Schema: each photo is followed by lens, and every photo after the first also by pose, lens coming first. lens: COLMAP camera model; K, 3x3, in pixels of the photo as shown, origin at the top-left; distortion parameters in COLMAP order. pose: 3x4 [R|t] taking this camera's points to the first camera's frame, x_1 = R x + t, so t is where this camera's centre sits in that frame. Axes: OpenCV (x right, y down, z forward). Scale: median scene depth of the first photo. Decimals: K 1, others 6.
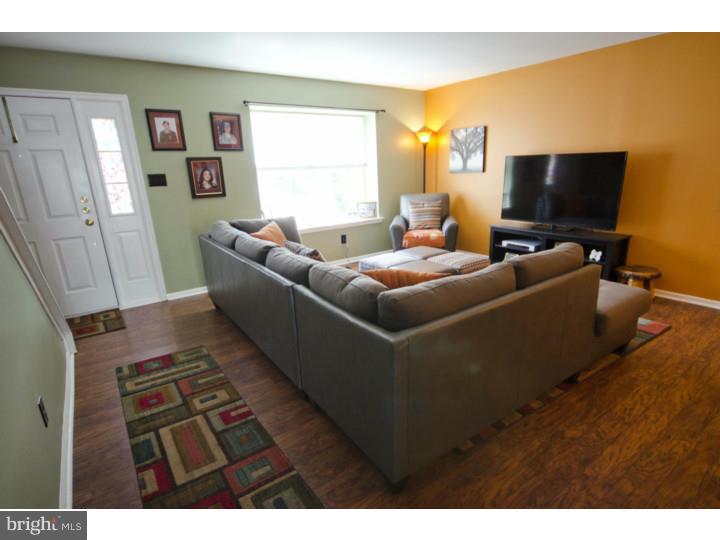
lens RADIAL K [[375.8, 0, 359.7], [0, 375.8, 272.7], [0, 0, 1]] dist [-0.016367, 0.000602]
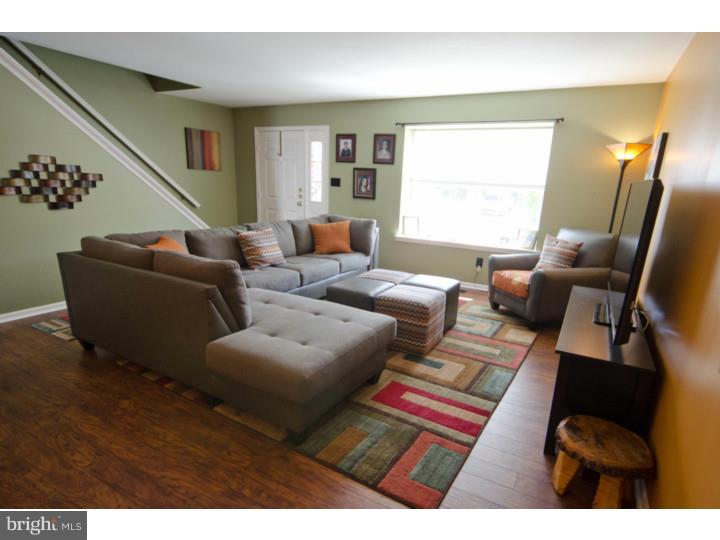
lens RADIAL K [[355.8, 0, 359.2], [0, 355.8, 265.6], [0, 0, 1]] dist [-0.002870, -0.000301]
pose [[0.480839, 0.259461, -0.837540, 0.703829], [-0.295686, 0.947244, 0.123690, -0.131669], [0.825447, 0.188174, 0.532191, 0.379392]]
